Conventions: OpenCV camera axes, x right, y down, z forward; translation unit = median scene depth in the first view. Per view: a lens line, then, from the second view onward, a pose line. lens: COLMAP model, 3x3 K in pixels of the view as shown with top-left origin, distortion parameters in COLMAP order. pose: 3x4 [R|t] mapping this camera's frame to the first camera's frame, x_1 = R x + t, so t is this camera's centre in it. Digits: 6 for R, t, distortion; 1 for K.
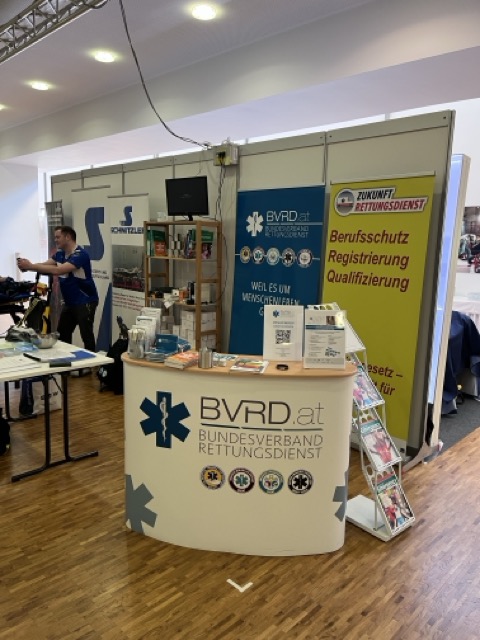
lens RADIAL K [[487.4, 0, 240.0], [0, 487.4, 322.2], [0, 0, 1]] dist [0.014037, 0.003045]
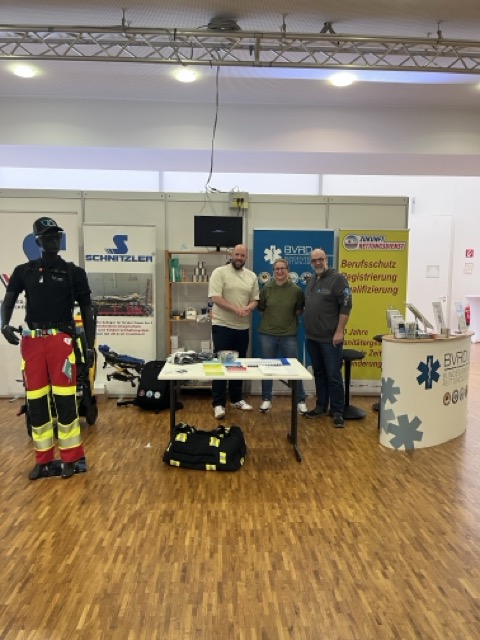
lens RADIAL K [[487.4, 0, 239.9], [0, 487.4, 319.2], [0, 0, 1]] dist [0.014037, 0.003045]
pose [[0.684658, -0.091131, 0.723145, -1.095142], [0.126526, 0.991950, 0.005213, -0.046575], [-0.717799, 0.087928, 0.690676, 0.164418]]
